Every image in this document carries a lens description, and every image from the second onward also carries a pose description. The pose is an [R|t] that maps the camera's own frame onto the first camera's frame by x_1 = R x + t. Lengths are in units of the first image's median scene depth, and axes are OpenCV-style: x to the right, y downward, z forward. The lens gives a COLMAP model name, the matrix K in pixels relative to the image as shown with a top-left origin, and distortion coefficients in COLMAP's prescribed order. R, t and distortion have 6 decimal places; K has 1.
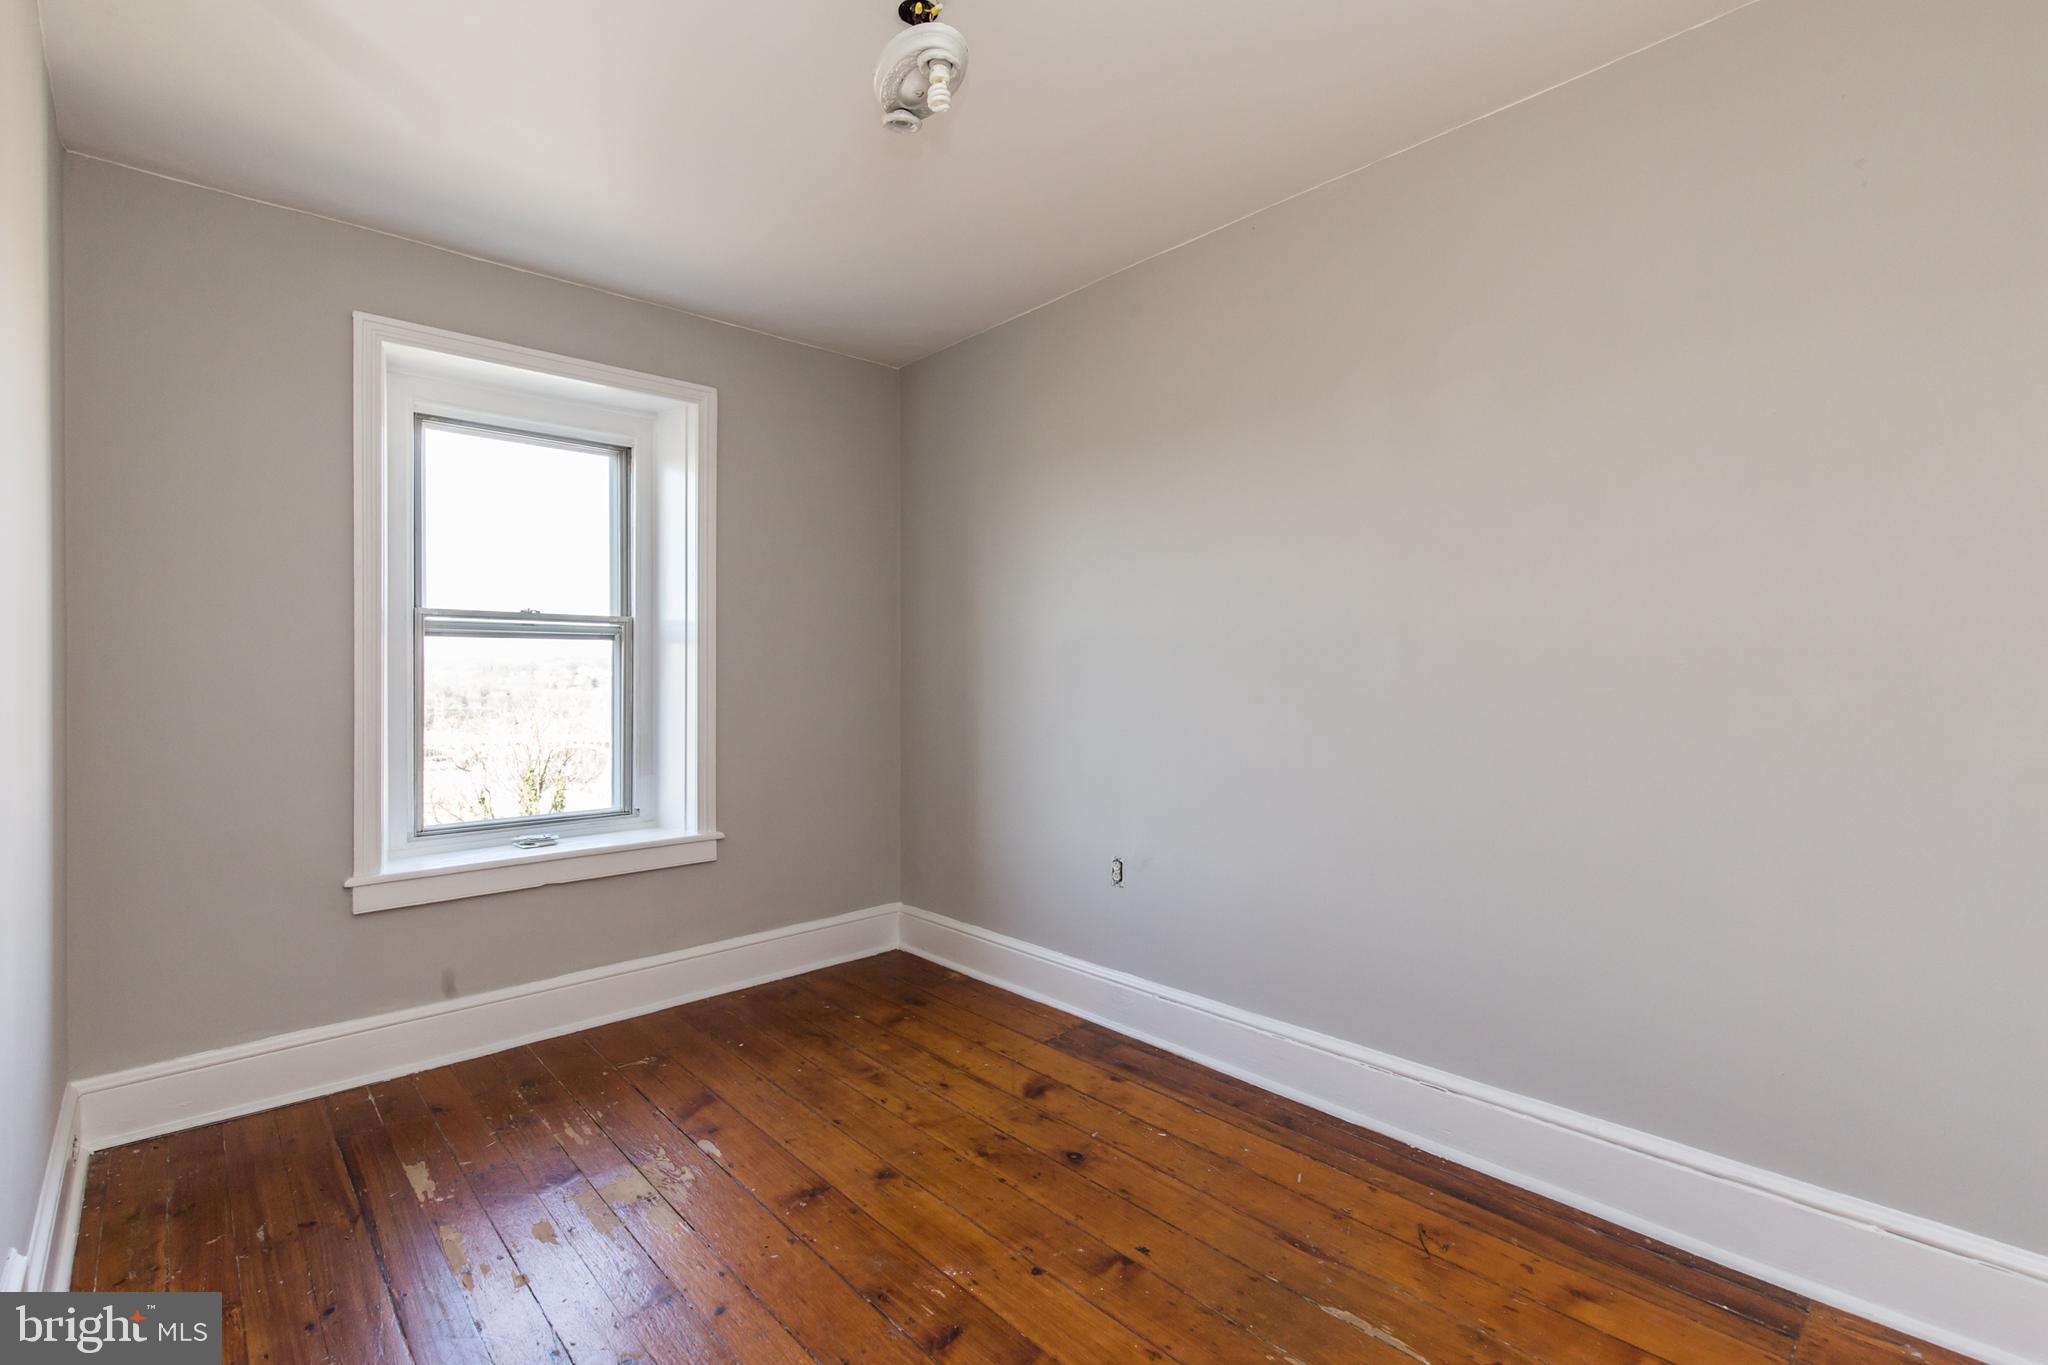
lens RADIAL K [[914.7, 0, 1033.8], [0, 914.7, 683.3], [0, 0, 1]] dist [0.004387, -0.000122]
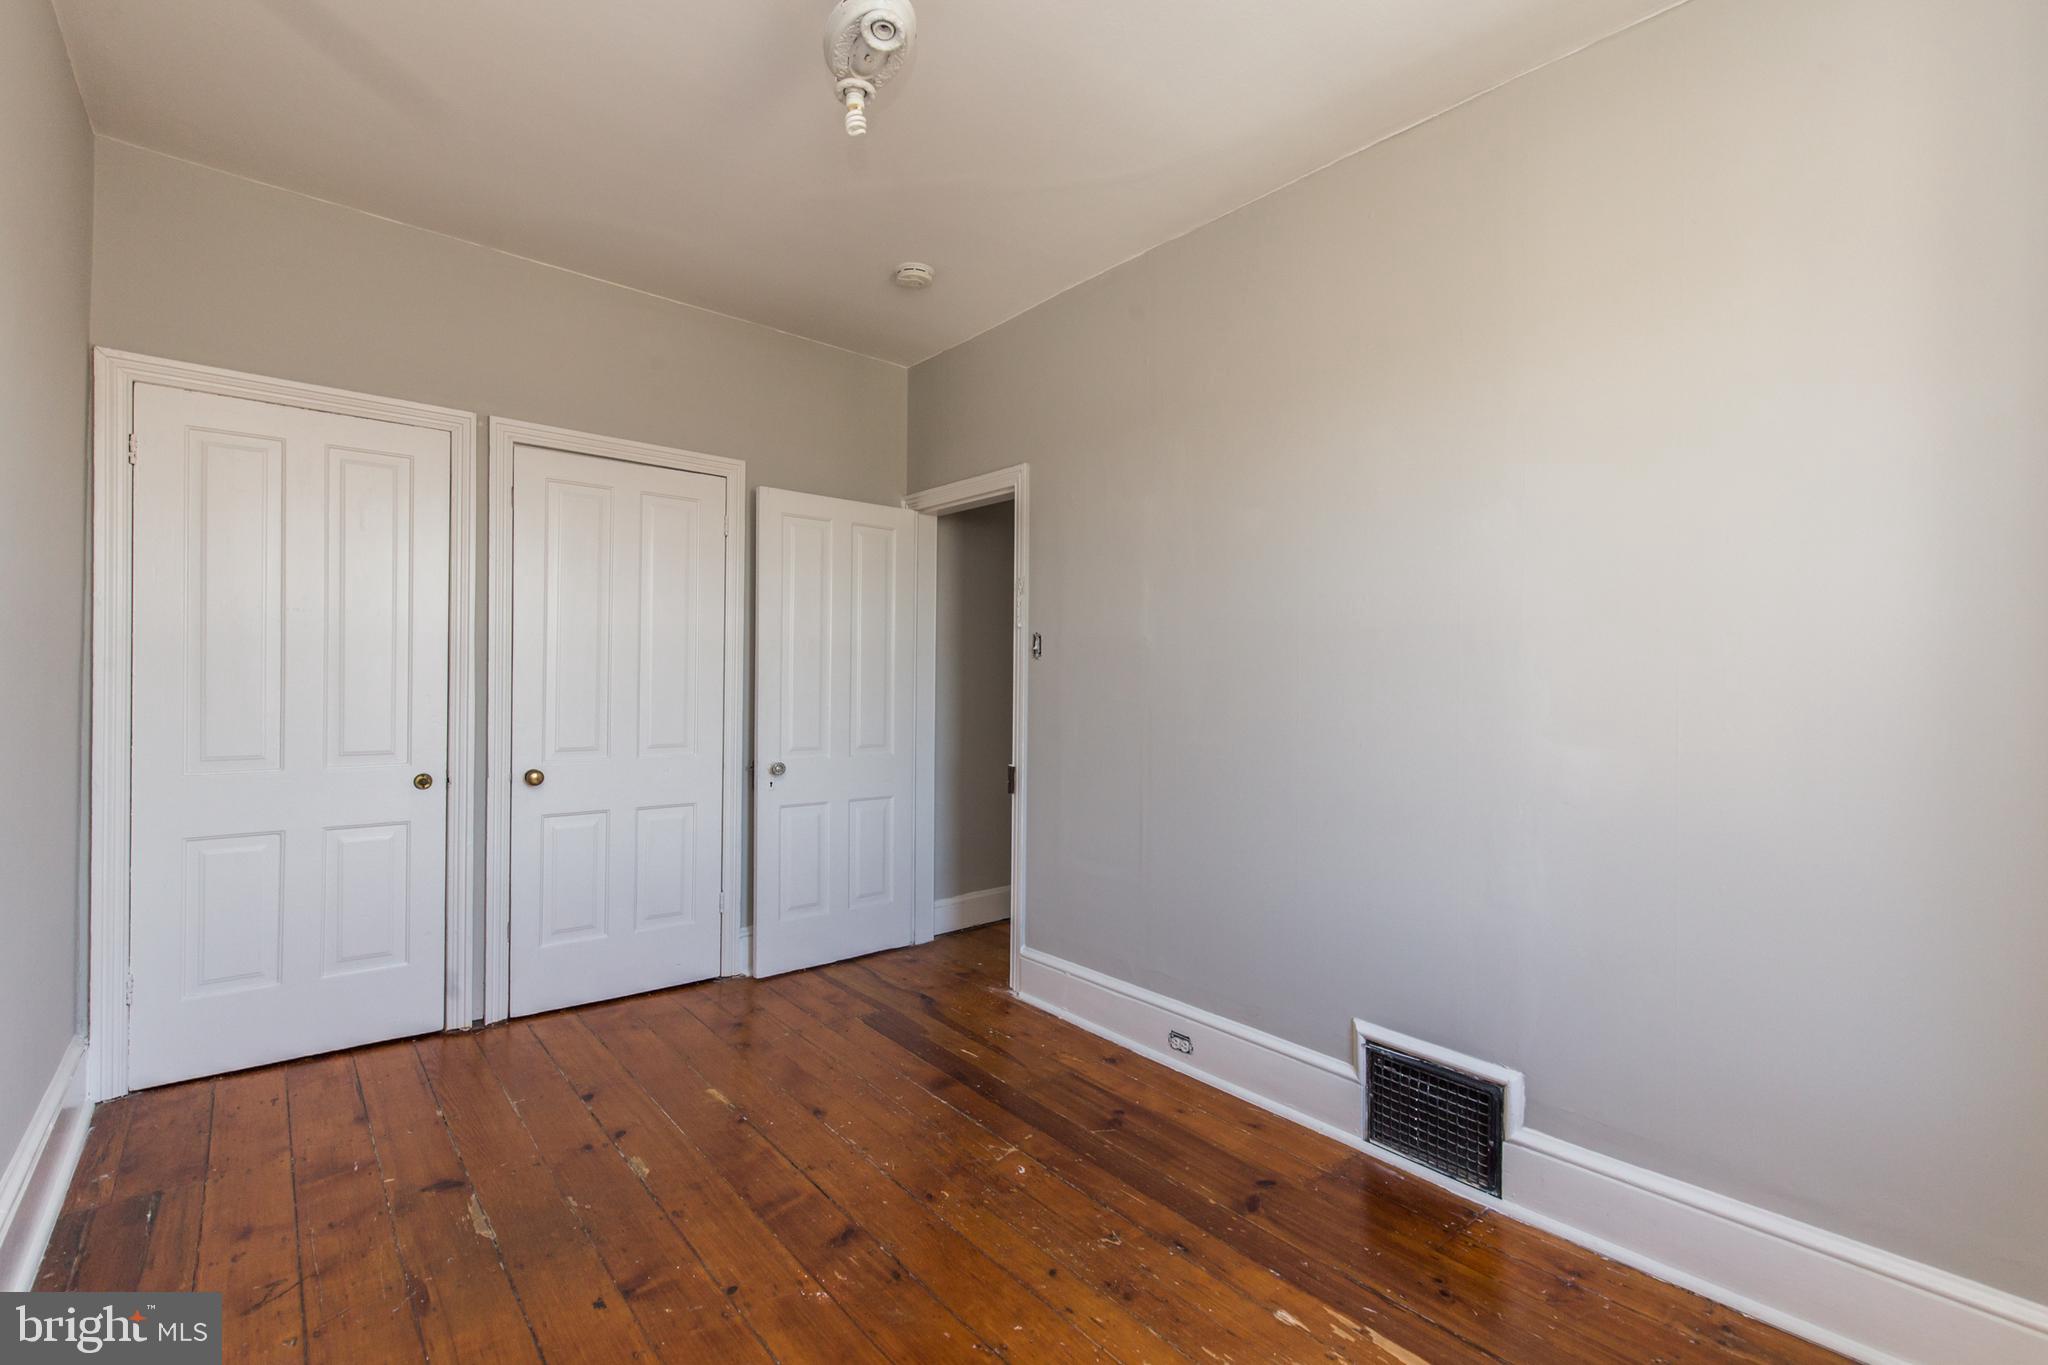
lens RADIAL K [[914.7, 0, 1033.8], [0, 914.7, 683.3], [0, 0, 1]] dist [0.004387, -0.000122]
pose [[-0.998790, -0.007348, 0.048635, -0.356817], [-0.007154, 0.999966, 0.004151, 0.017544], [-0.048664, 0.003798, -0.998808, 1.977210]]
